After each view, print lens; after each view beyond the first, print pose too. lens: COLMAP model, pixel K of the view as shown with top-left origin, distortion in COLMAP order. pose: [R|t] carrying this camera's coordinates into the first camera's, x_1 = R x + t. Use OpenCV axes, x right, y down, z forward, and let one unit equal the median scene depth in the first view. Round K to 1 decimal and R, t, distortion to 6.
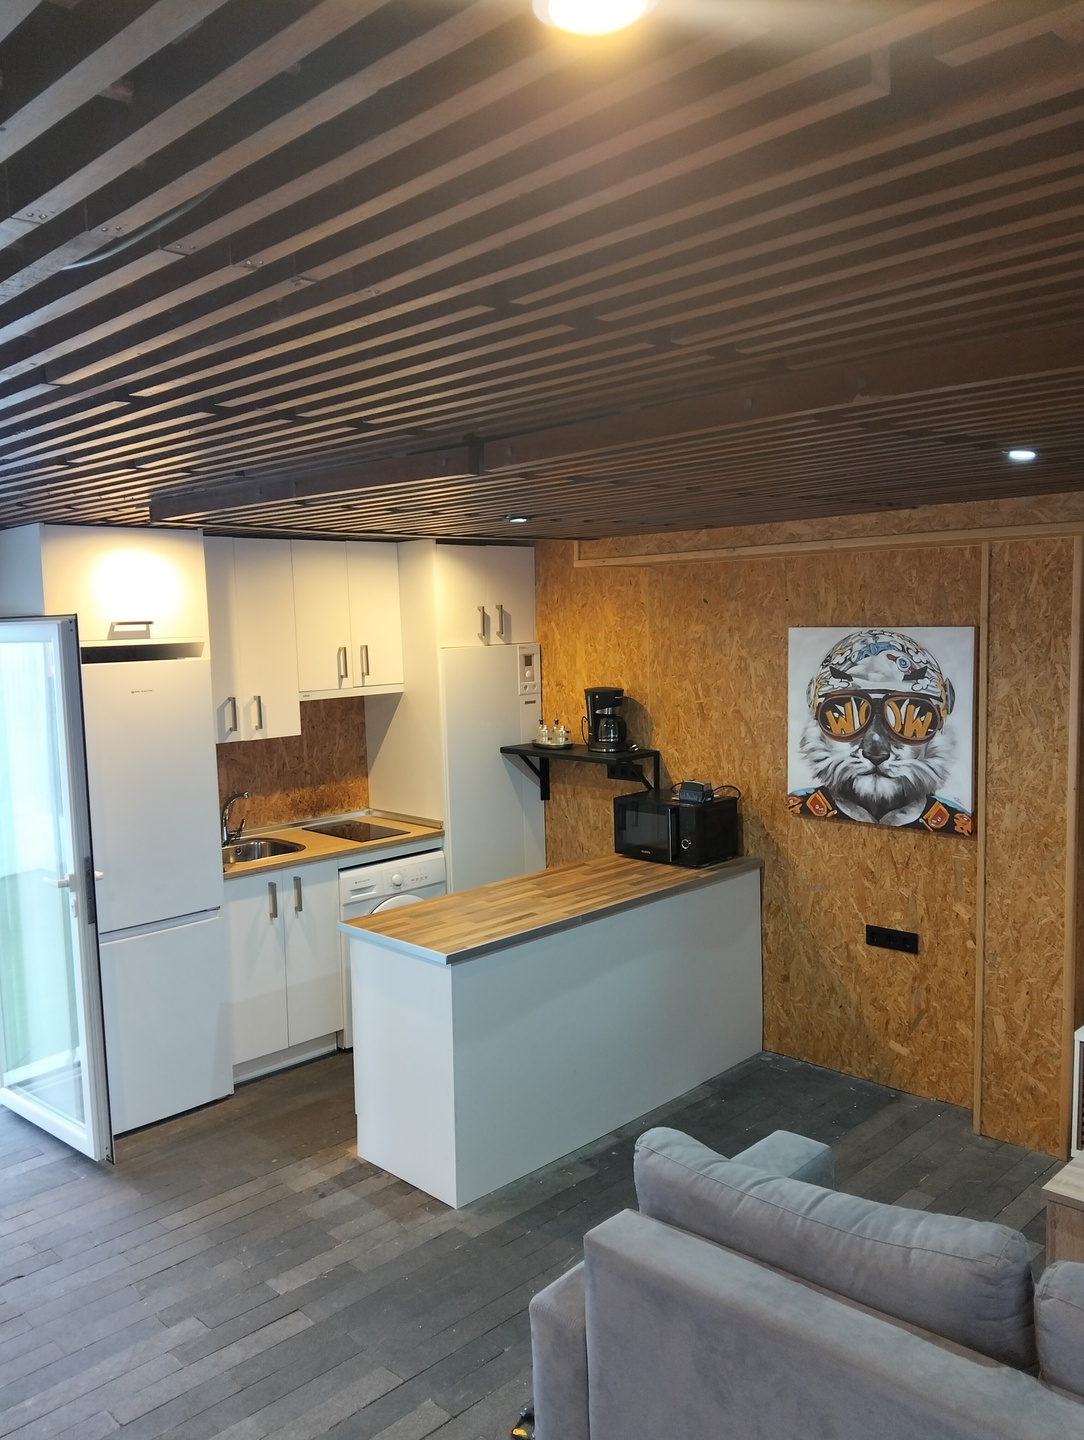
lens RADIAL K [[1125.9, 0, 546.9], [0, 1125.9, 719.1], [0, 0, 1]] dist [0.149371, -0.344604]
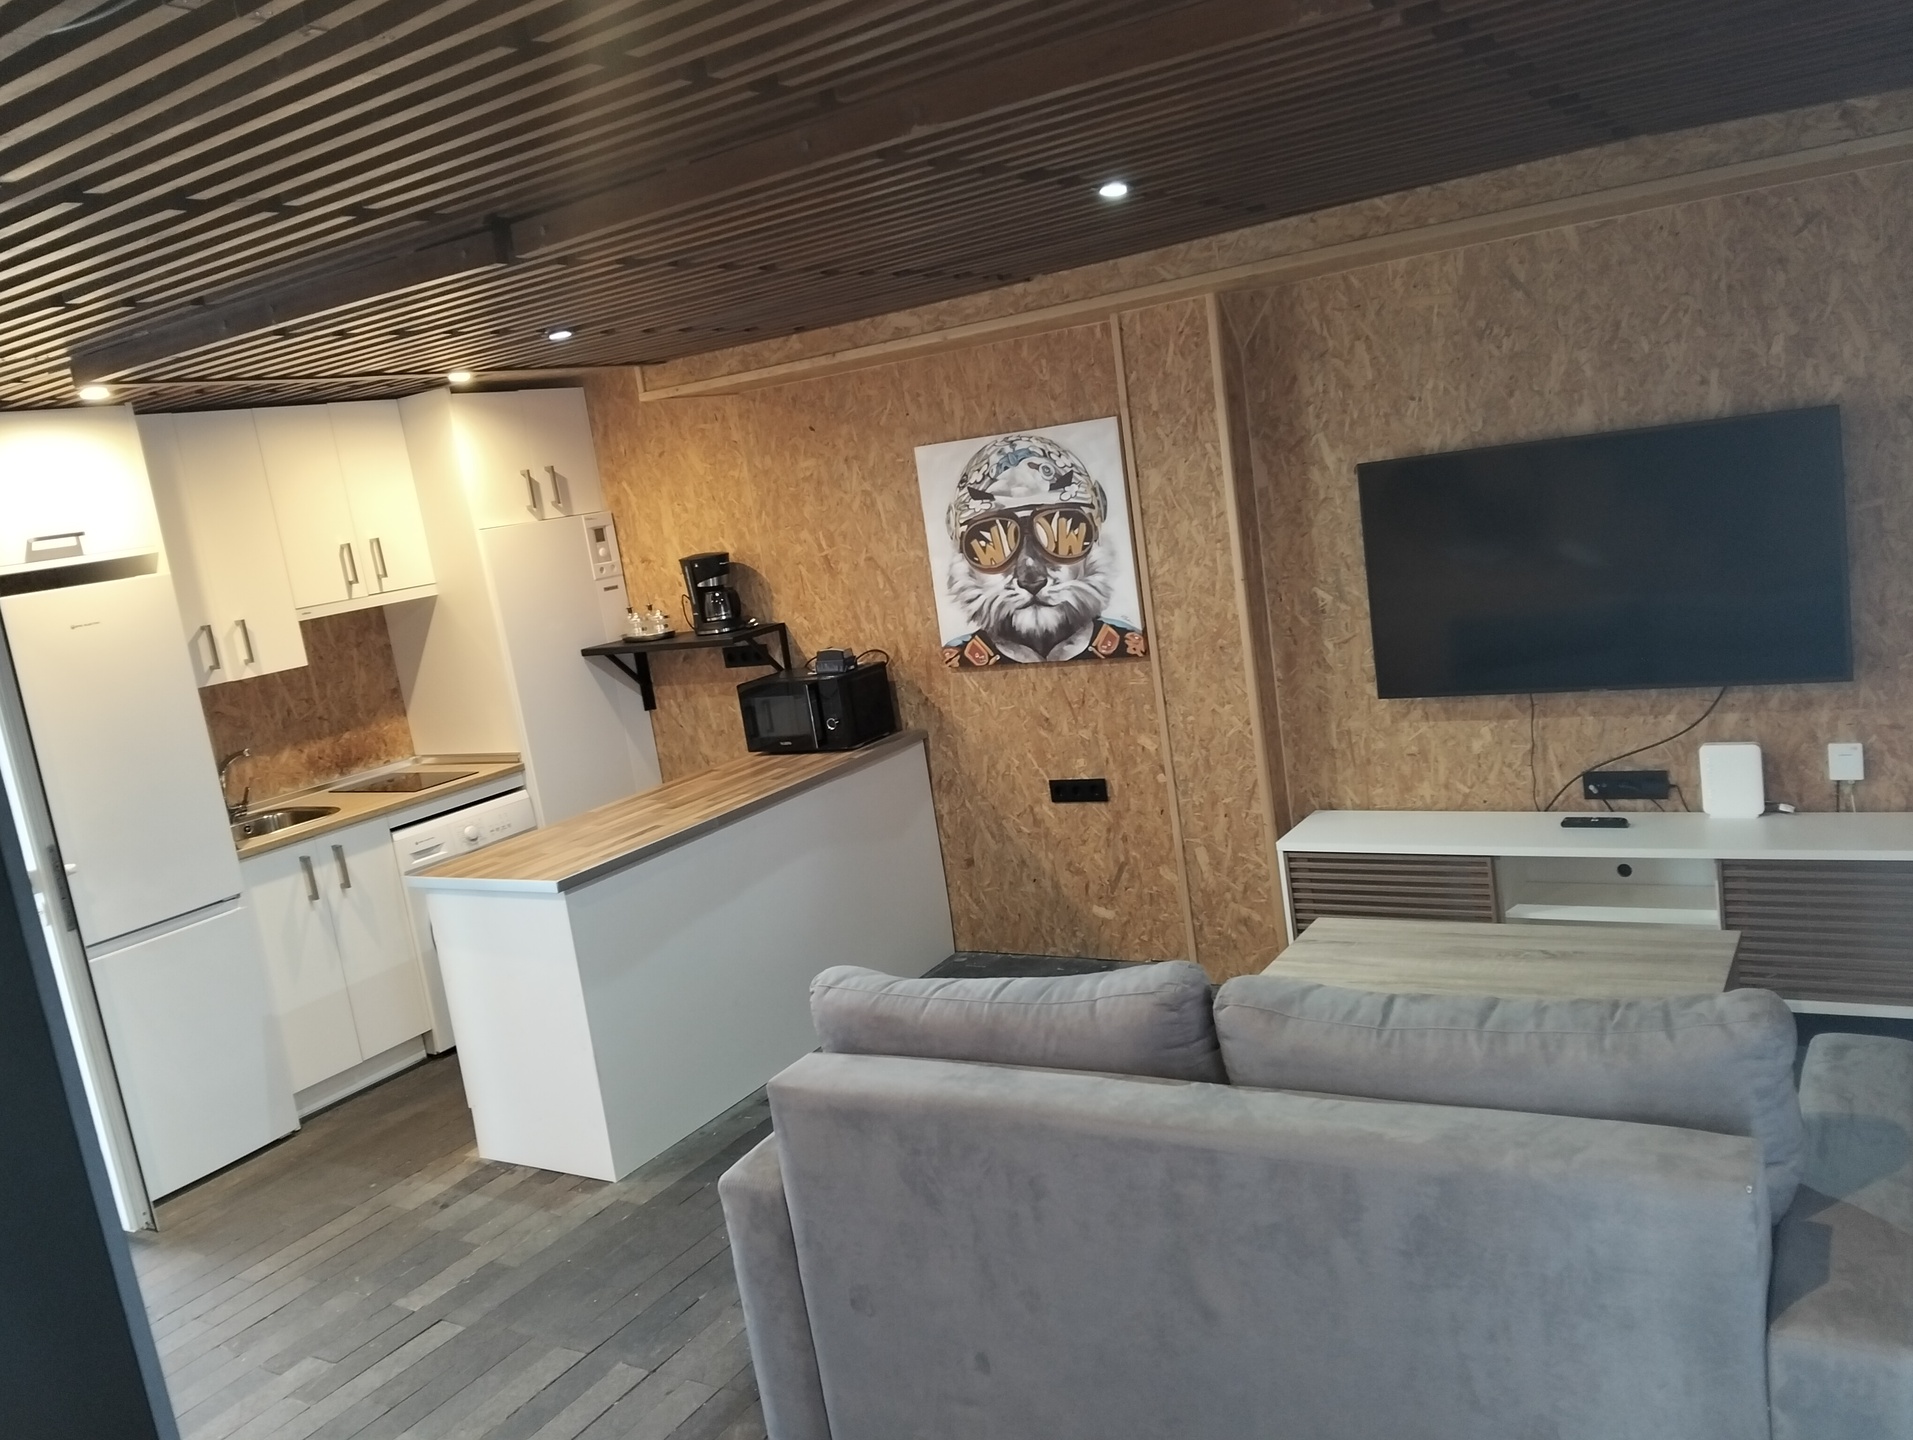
lens RADIAL K [[1500.6, 0, 962.3], [0, 1500.6, 705.6], [0, 0, 1]] dist [0.163948, -0.392017]
pose [[0.966842, -0.152015, 0.205204, -0.008964], [0.142625, 0.987963, 0.059888, 0.047513], [-0.211837, -0.028635, 0.976885, -0.099423]]
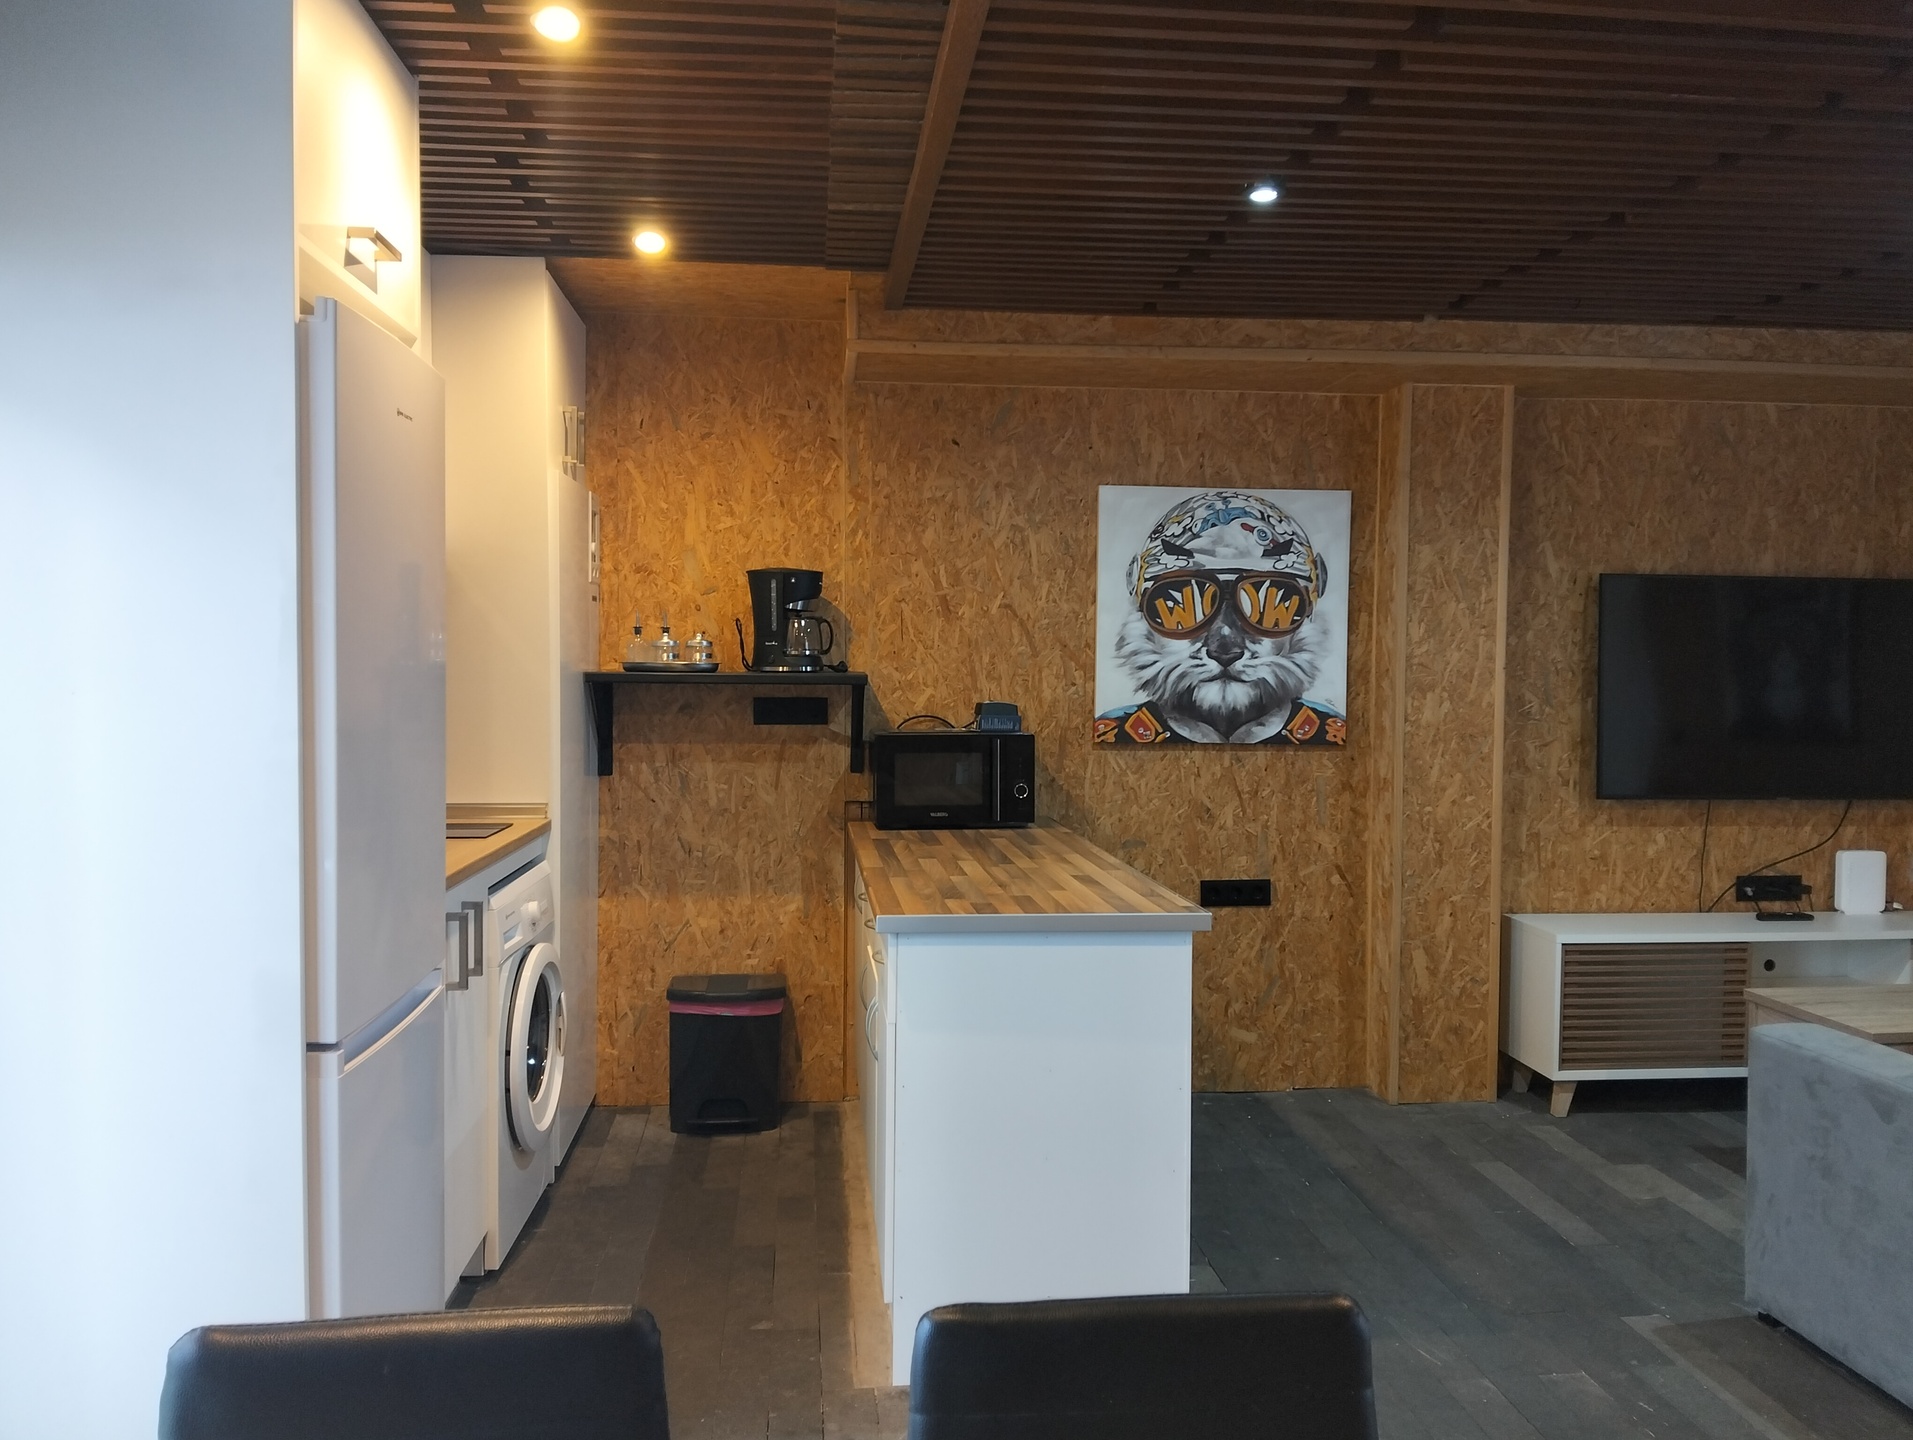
lens RADIAL K [[1495.8, 0, 947.1], [0, 1495.8, 709.1], [0, 0, 1]] dist [0.149371, -0.344604]
pose [[0.632210, 0.006403, 0.774771, -0.618125], [0.050469, 0.997502, -0.049426, 0.109309], [-0.773152, 0.070349, 0.630307, 0.500645]]
